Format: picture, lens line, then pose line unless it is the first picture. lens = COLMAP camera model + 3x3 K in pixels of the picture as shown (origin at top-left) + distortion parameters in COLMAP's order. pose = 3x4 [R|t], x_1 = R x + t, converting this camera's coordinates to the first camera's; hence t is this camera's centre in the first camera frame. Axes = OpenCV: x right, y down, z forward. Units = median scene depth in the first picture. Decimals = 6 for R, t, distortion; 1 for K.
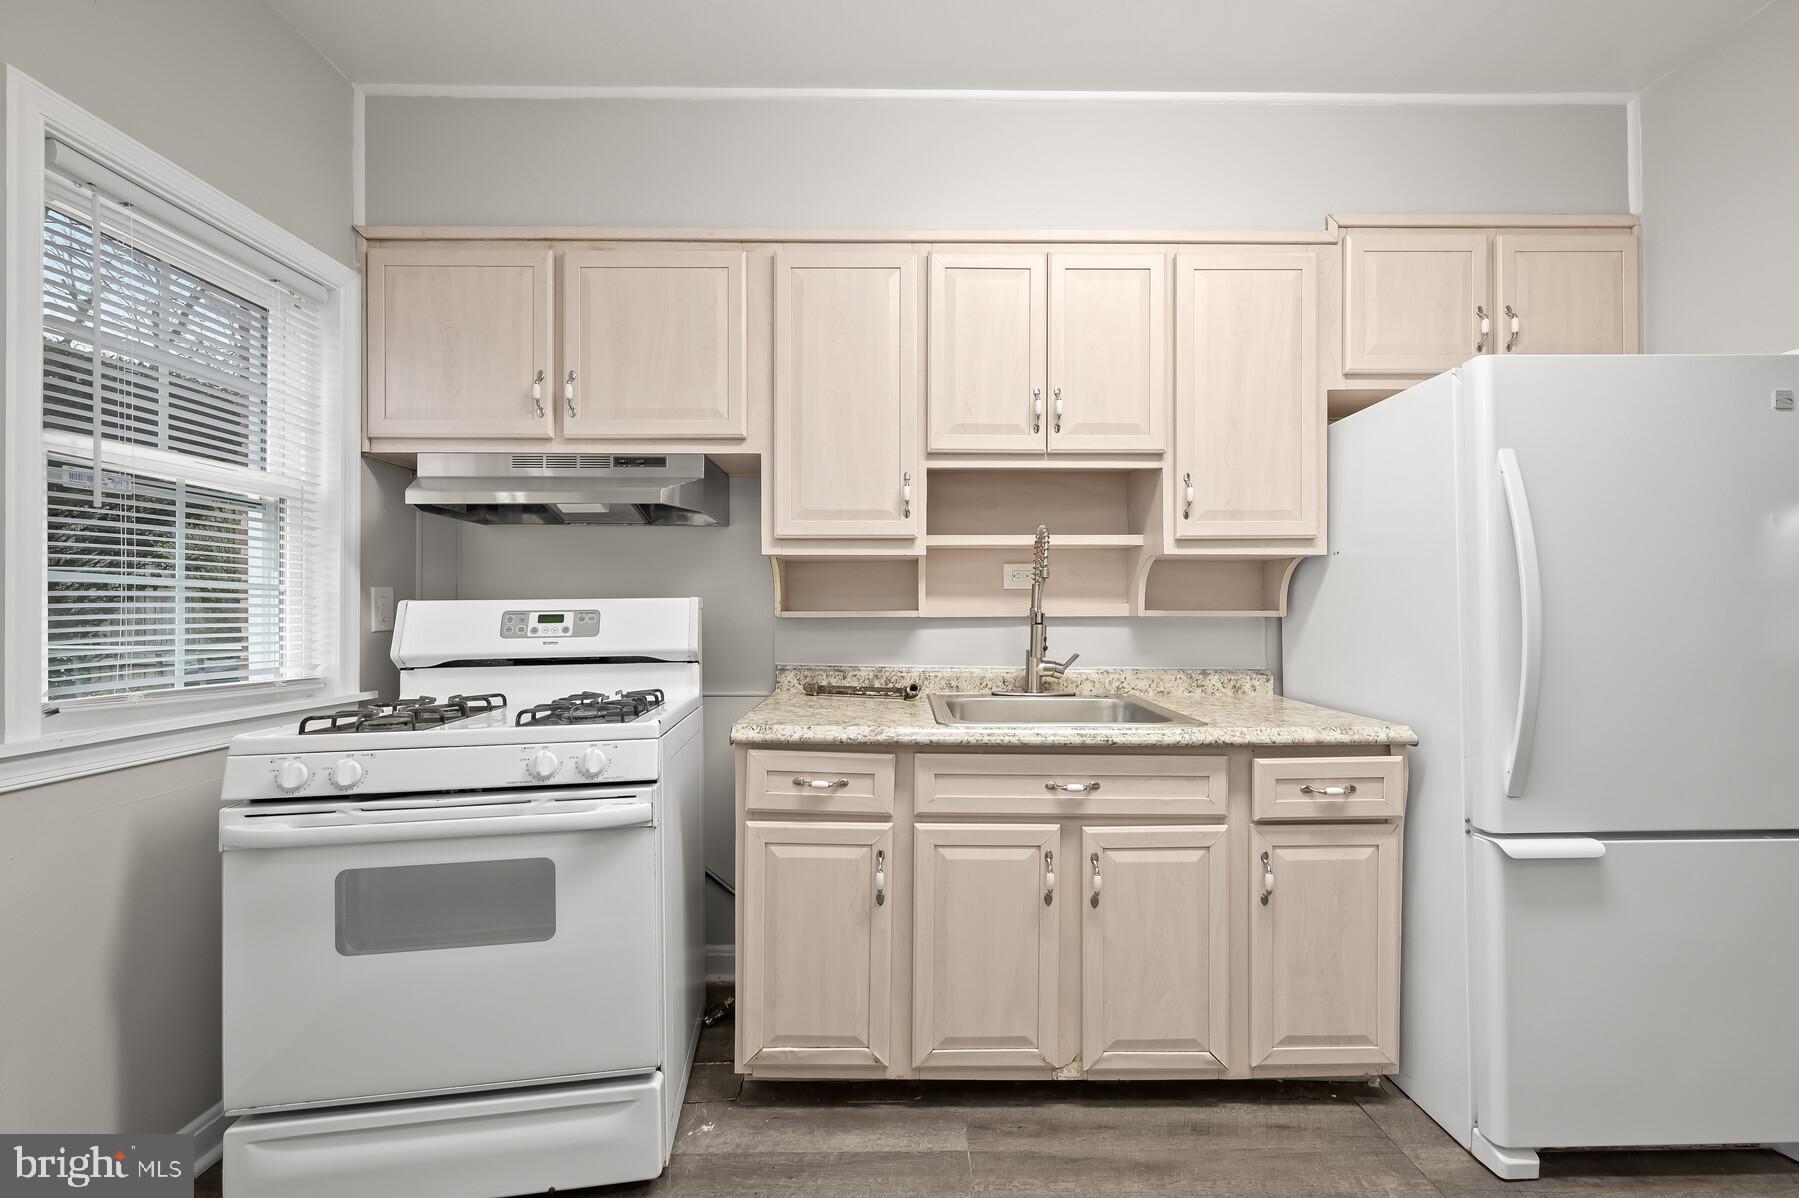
lens RADIAL K [[718.1, 0, 904.7], [0, 718.1, 608.6], [0, 0, 1]] dist [0.000472, -0.000131]
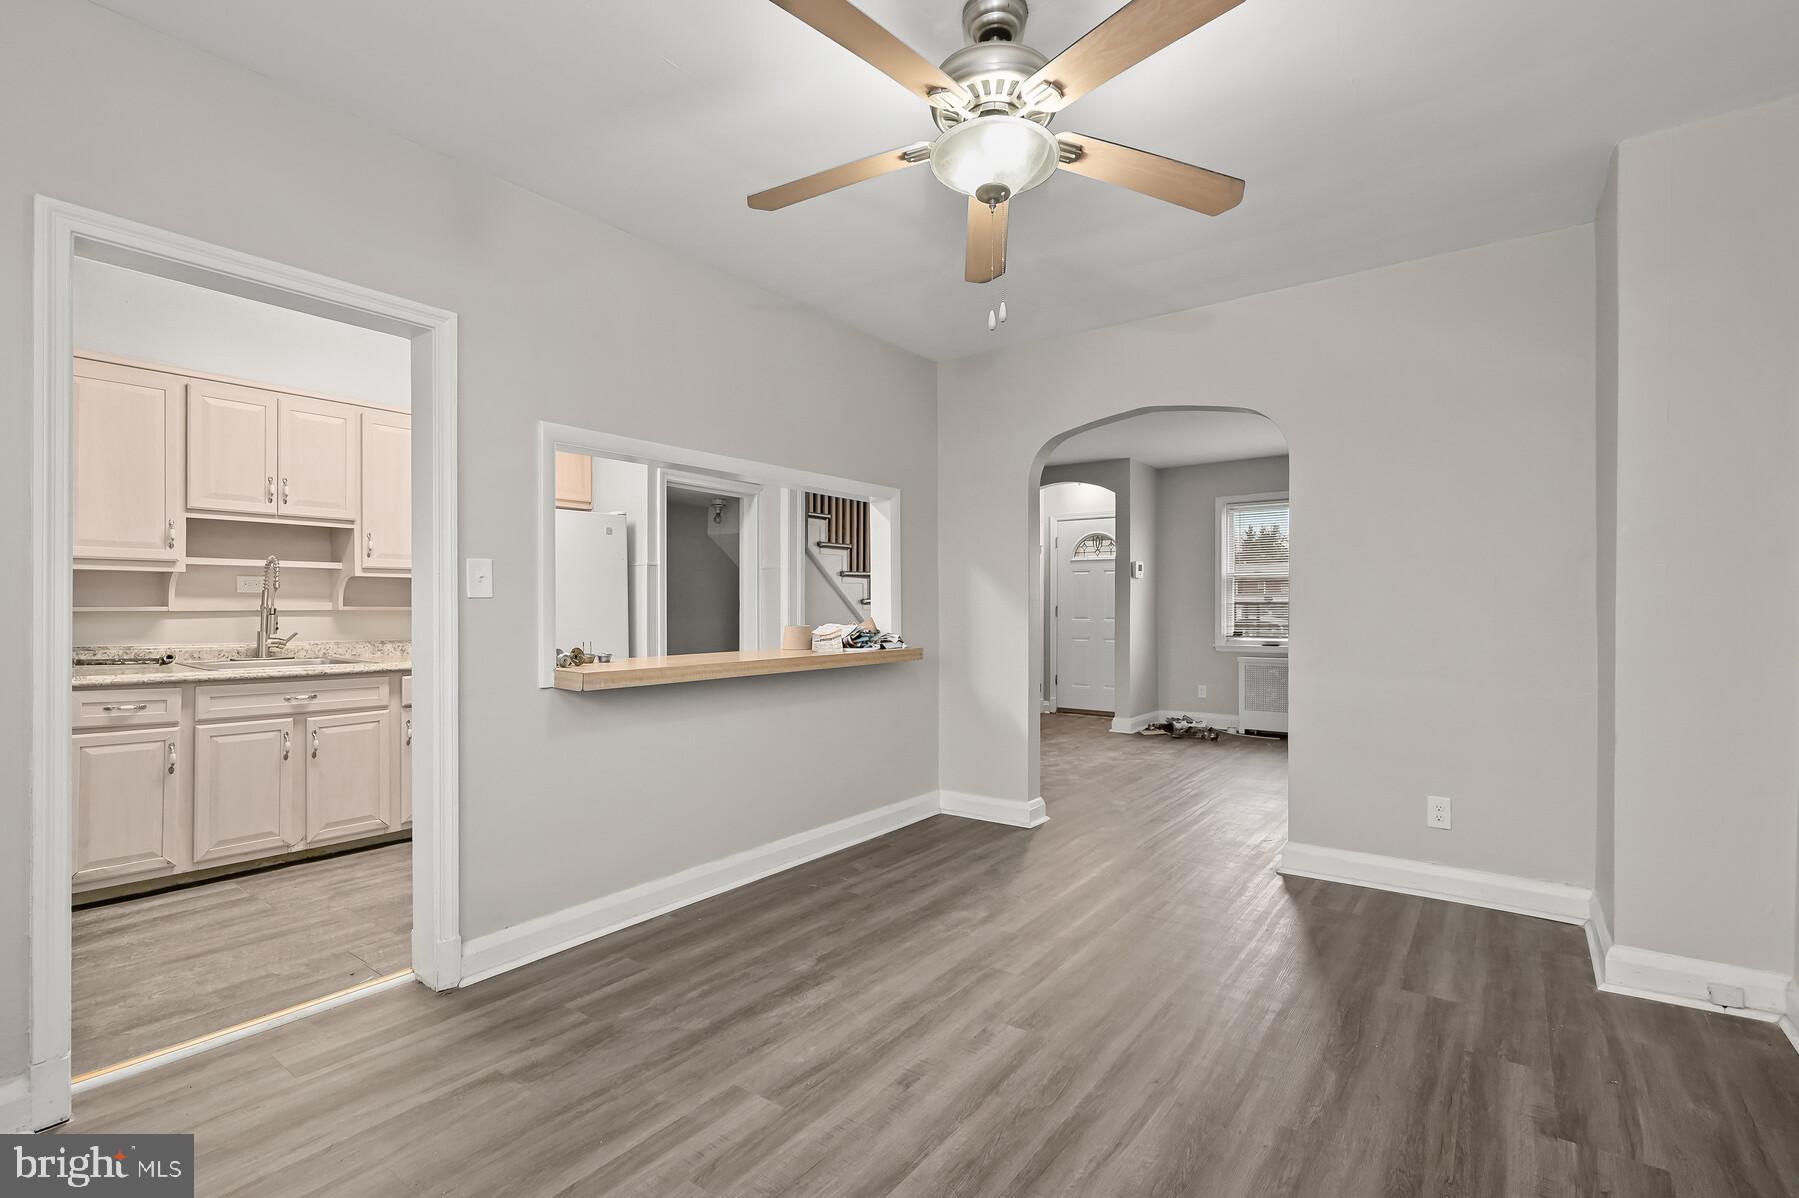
lens RADIAL K [[823.3, 0, 904.2], [0, 823.3, 612.5], [0, 0, 1]] dist [0.001820, 0.000233]
pose [[0.604000, -0.005139, 0.796968, -0.484337], [-0.004924, 0.999936, 0.010180, -0.011299], [-0.796969, -0.010074, 0.603936, -1.432824]]
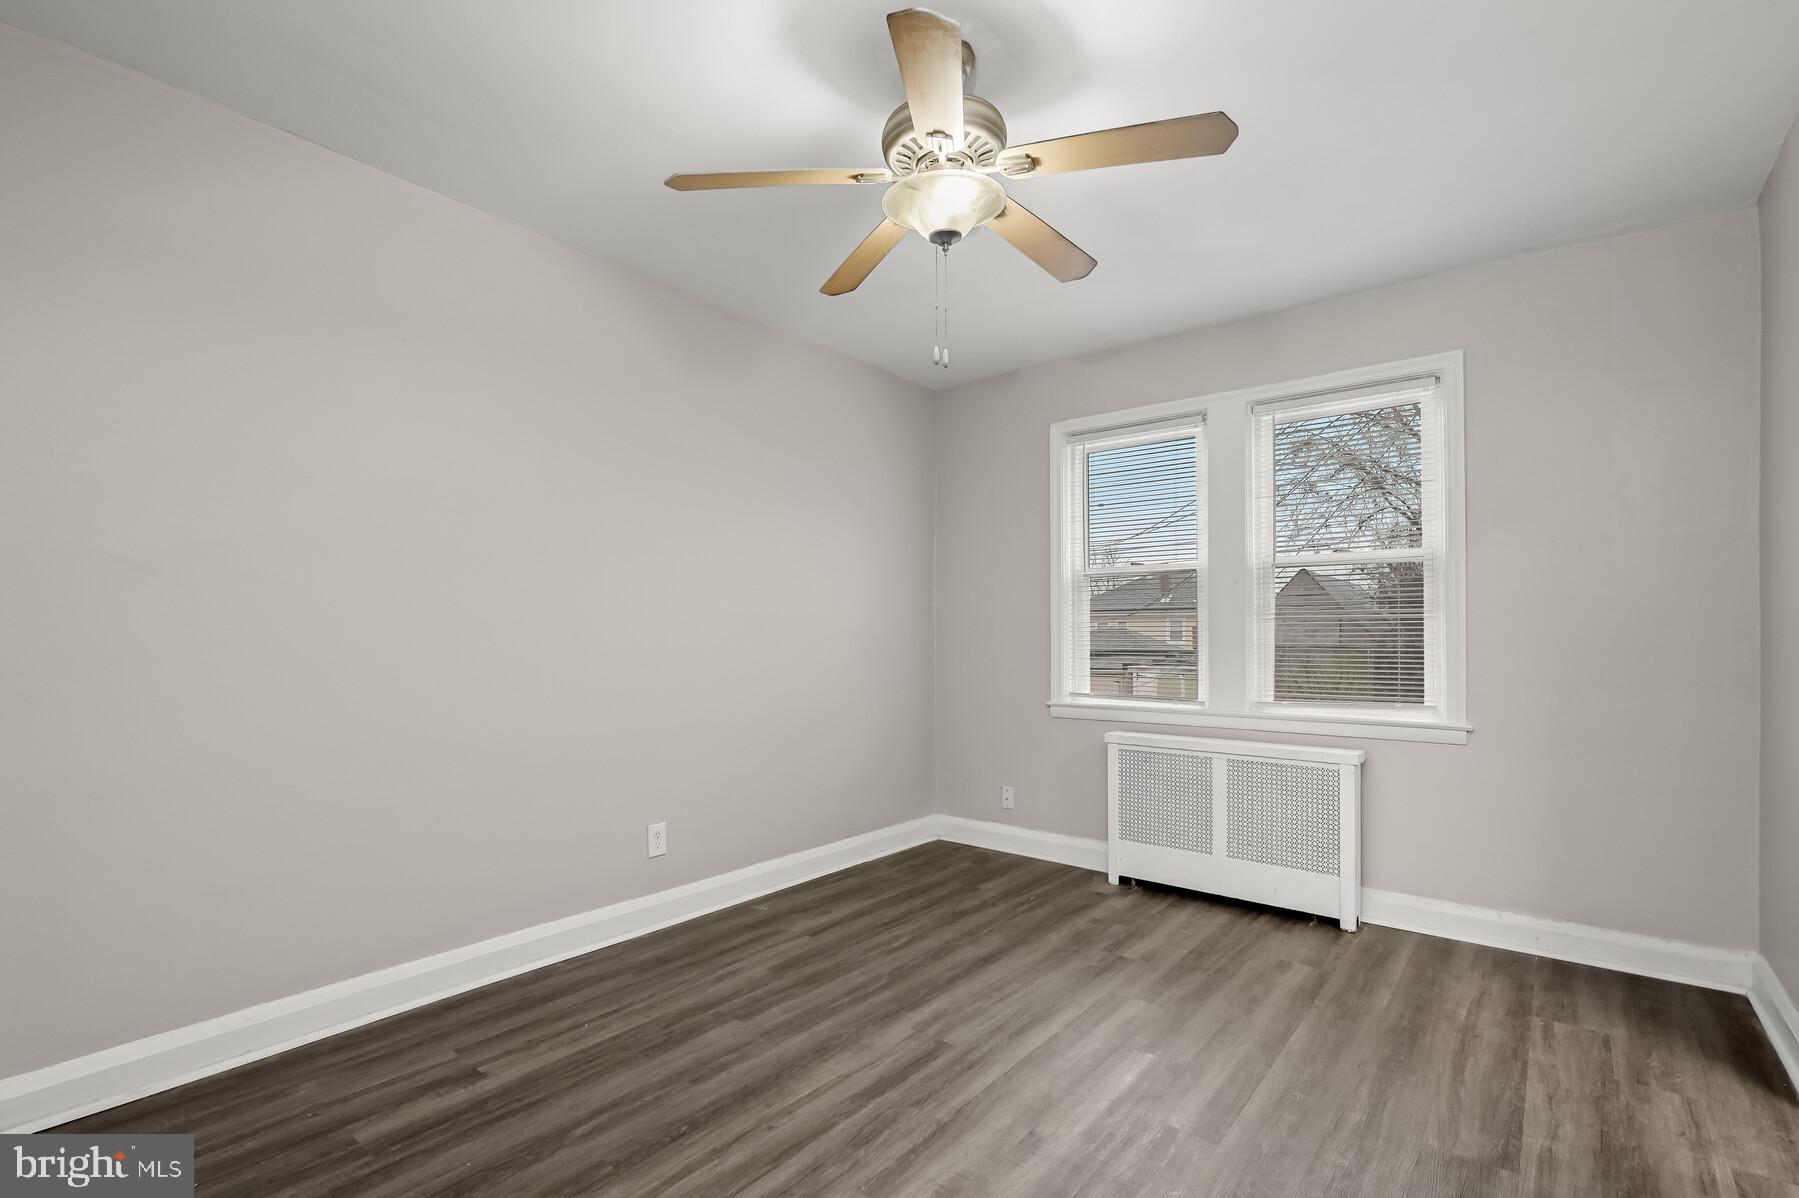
lens RADIAL K [[828.6, 0, 905.7], [0, 828.6, 632.2], [0, 0, 1]] dist [-0.000610, -0.000086]
pose [[-0.635182, 0.001458, -0.772361, 1.261986], [0.004385, 0.999989, -0.001718, -0.007663], [0.772350, -0.004478, -0.635182, -0.259205]]
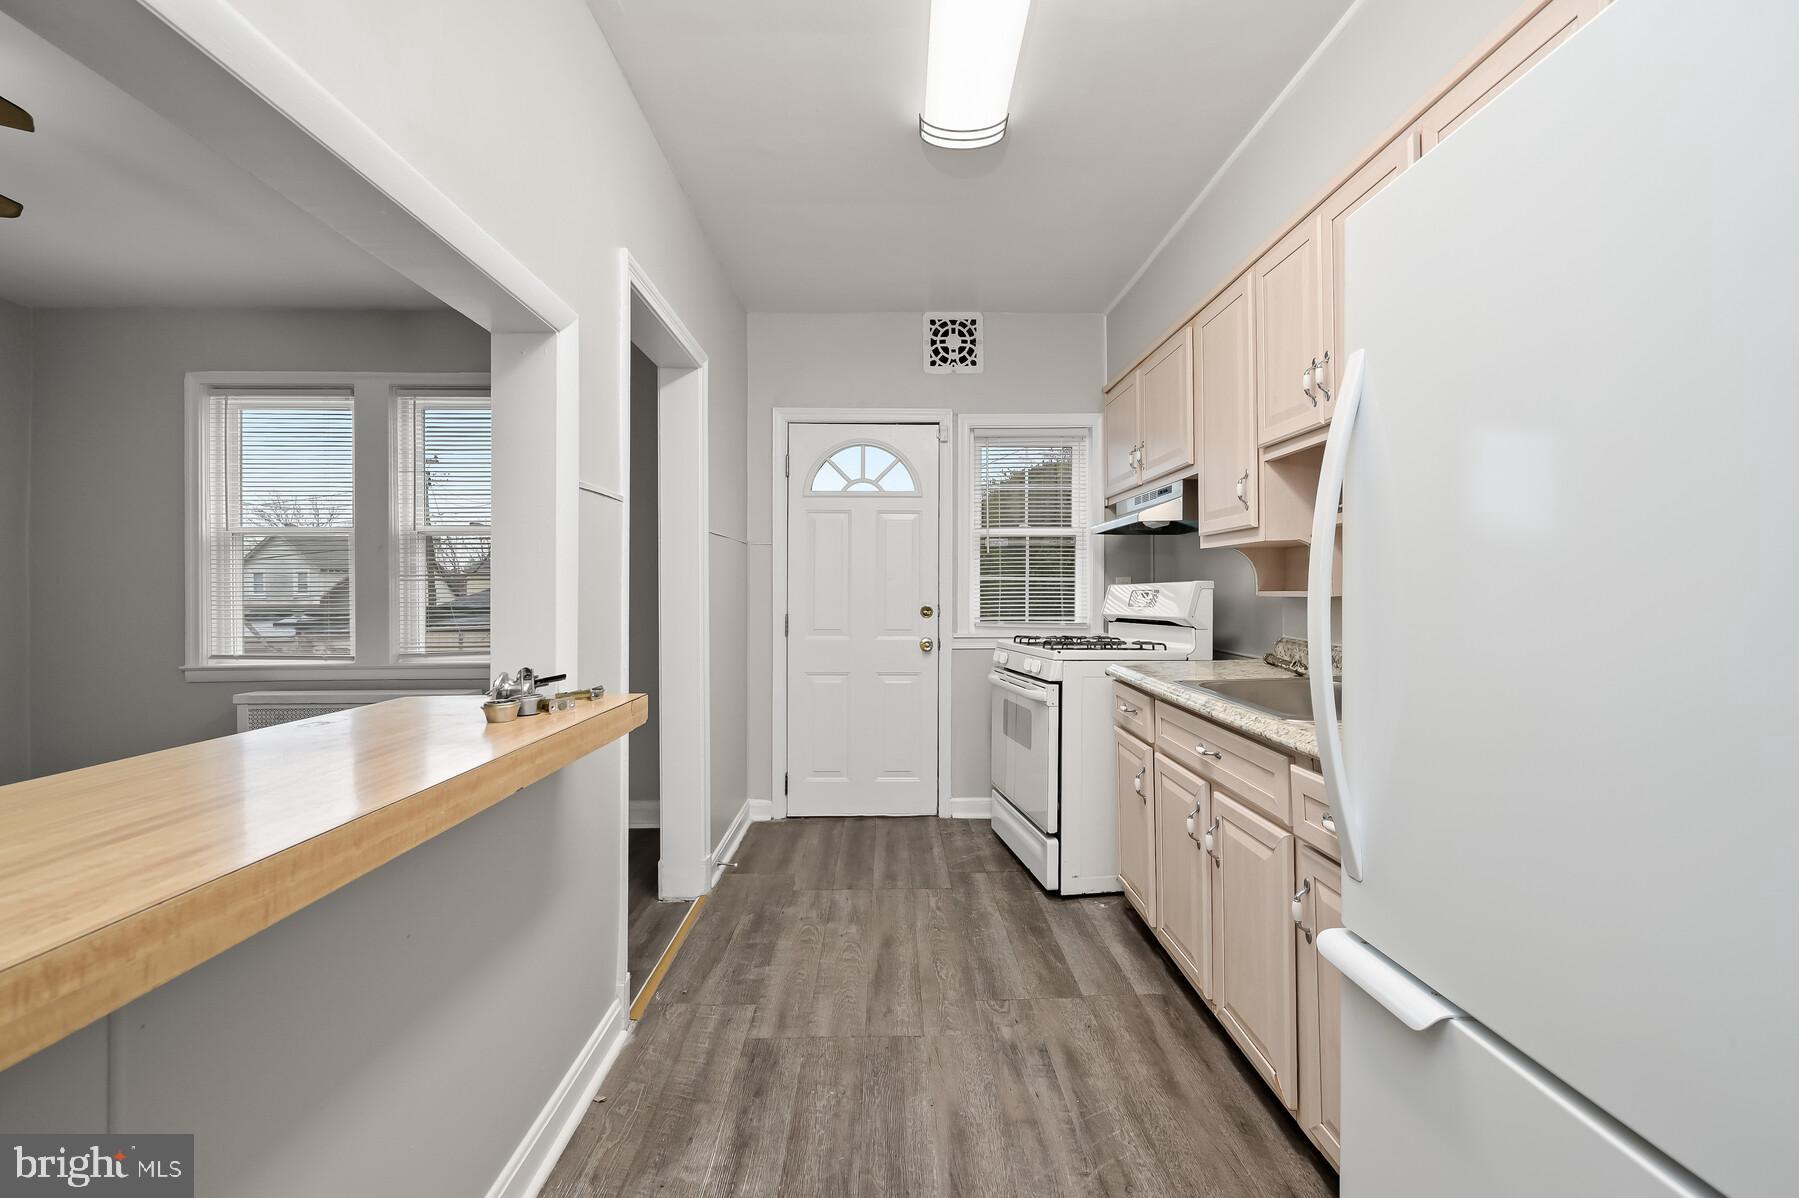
lens RADIAL K [[740.2, 0, 913.3], [0, 740.2, 584.9], [0, 0, 1]] dist [-0.000459, -0.000133]
pose [[0.017324, -0.004466, -0.999840, 1.195751], [0.007781, 0.999960, -0.004332, -0.006416], [0.999820, -0.007705, 0.017358, 0.458720]]
